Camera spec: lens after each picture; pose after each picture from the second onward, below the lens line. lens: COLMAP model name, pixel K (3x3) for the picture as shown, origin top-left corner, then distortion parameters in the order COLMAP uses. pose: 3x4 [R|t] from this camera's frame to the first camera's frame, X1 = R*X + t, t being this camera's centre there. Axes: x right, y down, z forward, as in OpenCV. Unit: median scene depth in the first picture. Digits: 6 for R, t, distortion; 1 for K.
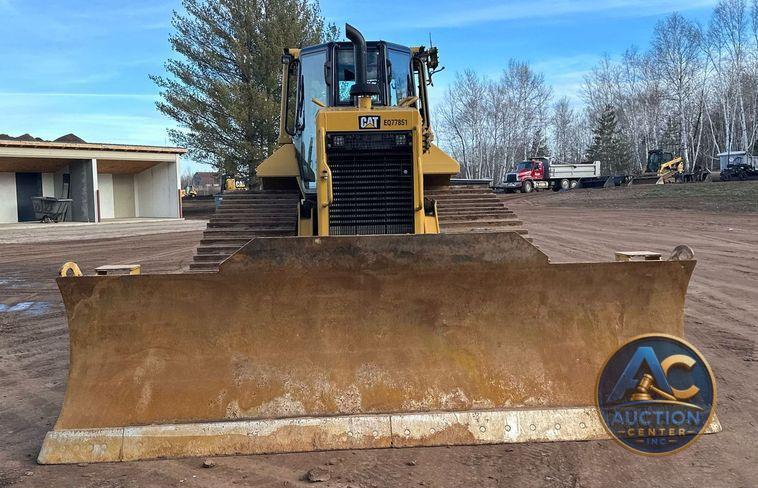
lens RADIAL K [[739.2, 0, 379.0], [0, 739.2, 244.0], [0, 0, 1]] dist [0.123586, -0.007829]
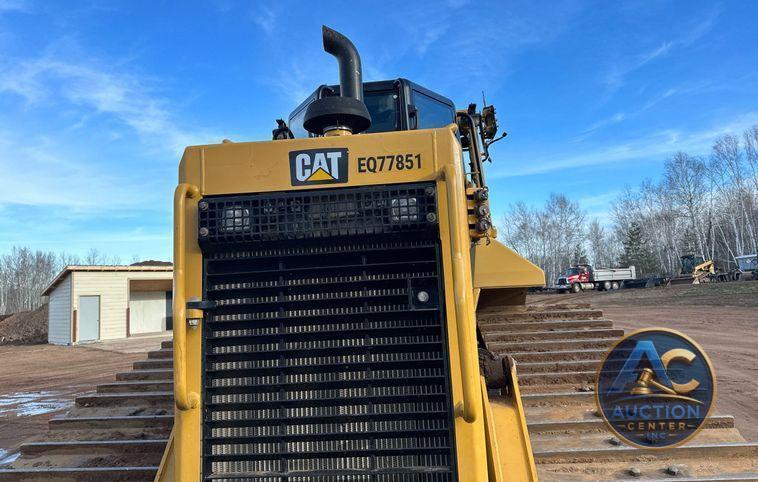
lens RADIAL K [[515.7, 0, 377.4], [0, 515.7, 227.4], [0, 0, 1]] dist [0.107053, -0.201223]
pose [[0.987854, -0.045404, -0.148604, 0.037758], [0.015344, 0.980186, -0.197482, -0.058141], [0.154626, 0.192803, 0.968978, 0.536062]]
